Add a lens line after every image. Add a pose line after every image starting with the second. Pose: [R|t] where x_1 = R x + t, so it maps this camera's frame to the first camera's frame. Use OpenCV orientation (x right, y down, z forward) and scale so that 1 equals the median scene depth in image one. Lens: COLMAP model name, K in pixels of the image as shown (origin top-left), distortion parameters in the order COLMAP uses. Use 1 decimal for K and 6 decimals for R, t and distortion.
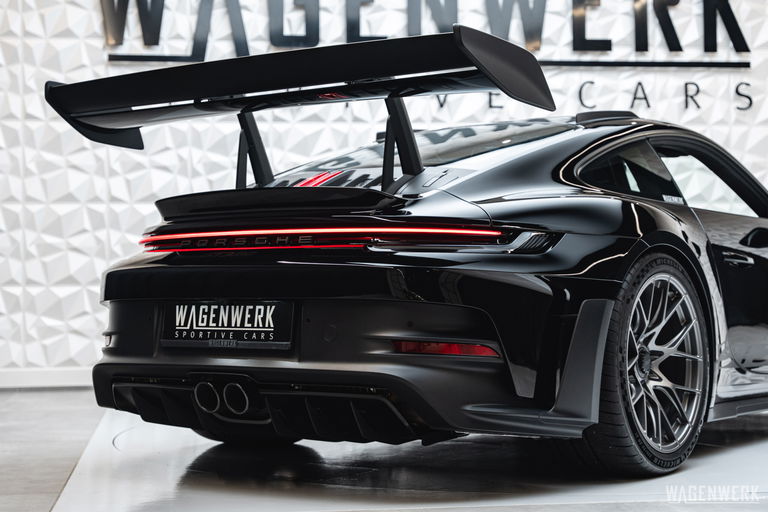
lens RADIAL K [[1388.5, 0, 384.9], [0, 1388.5, 249.2], [0, 0, 1]] dist [0.034386, 0.000000]
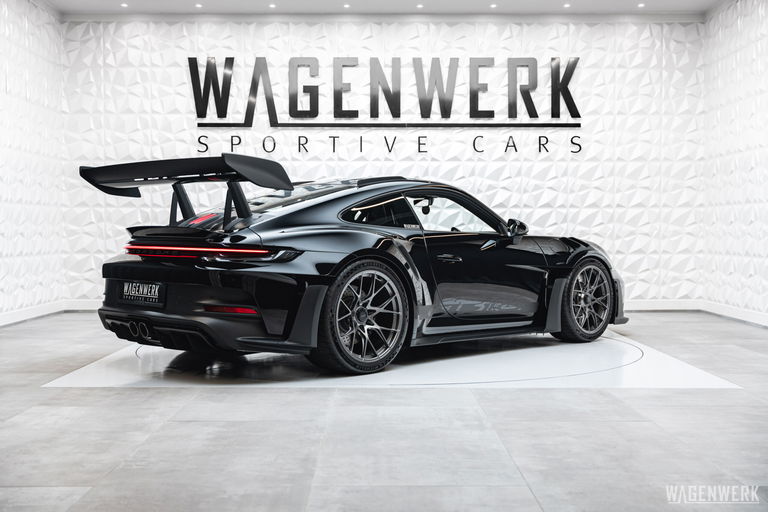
lens RADIAL K [[935.4, 0, 384.3], [0, 935.4, 255.9], [0, 0, 1]] dist [-0.023537, 0.000000]
pose [[0.989515, 0.016521, -0.143481, 0.205538], [-0.009030, 0.998569, 0.052705, -0.036214], [0.144147, -0.050856, 0.988249, -0.142207]]
